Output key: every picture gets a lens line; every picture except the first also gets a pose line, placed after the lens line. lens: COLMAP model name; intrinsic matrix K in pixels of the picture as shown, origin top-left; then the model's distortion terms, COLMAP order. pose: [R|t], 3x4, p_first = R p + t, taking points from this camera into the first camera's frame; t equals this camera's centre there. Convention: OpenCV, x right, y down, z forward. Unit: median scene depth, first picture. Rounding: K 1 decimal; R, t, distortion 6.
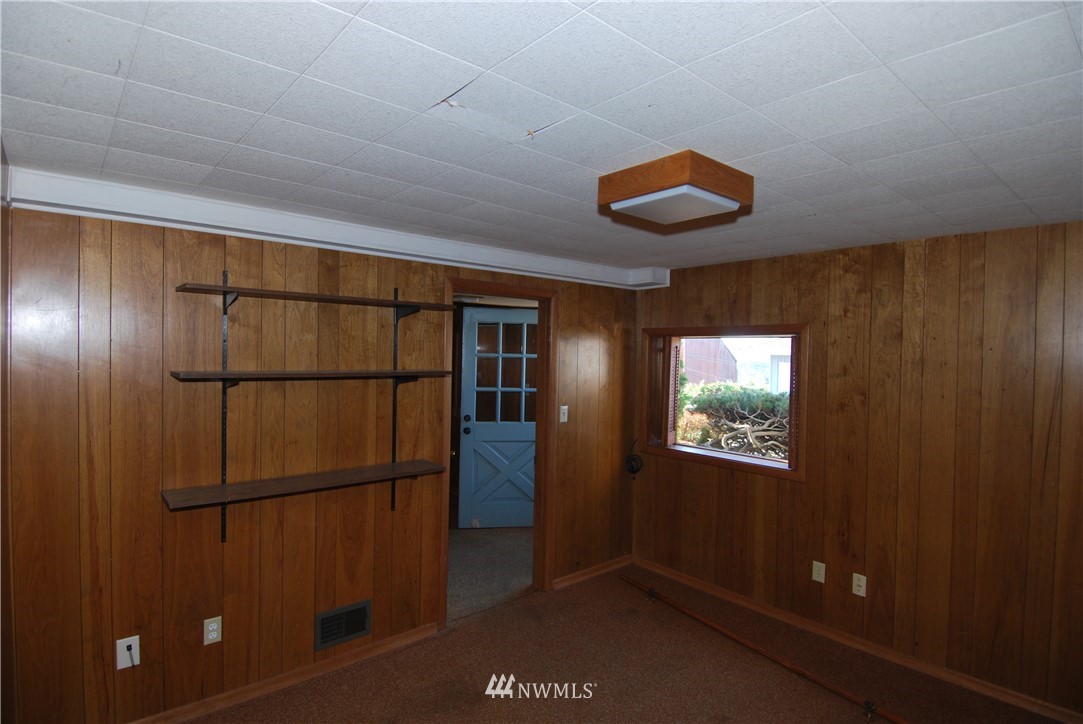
lens RADIAL K [[559.0, 0, 543.8], [0, 559.0, 363.4], [0, 0, 1]] dist [0.040560, -0.043880]
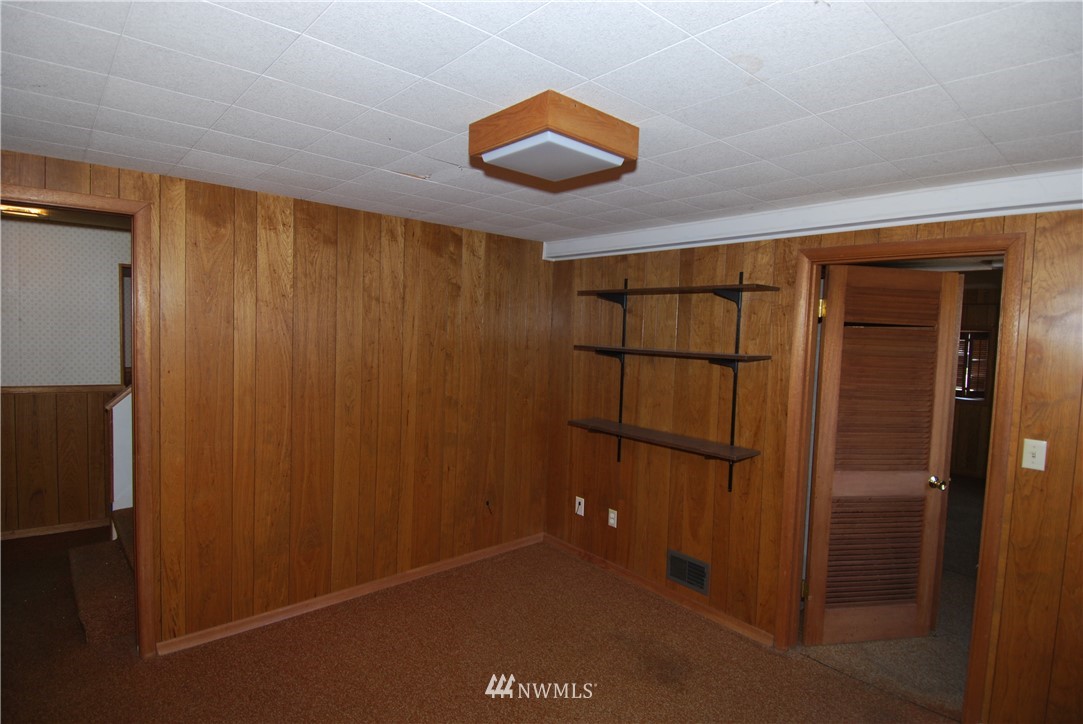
lens RADIAL K [[559.0, 0, 550.7], [0, 559.0, 363.8], [0, 0, 1]] dist [0.040560, -0.043880]
pose [[0.020778, 0.044224, -0.998806, 0.767065], [-0.054899, 0.997564, 0.043027, 0.004538], [0.998276, 0.053939, 0.023156, 0.668473]]
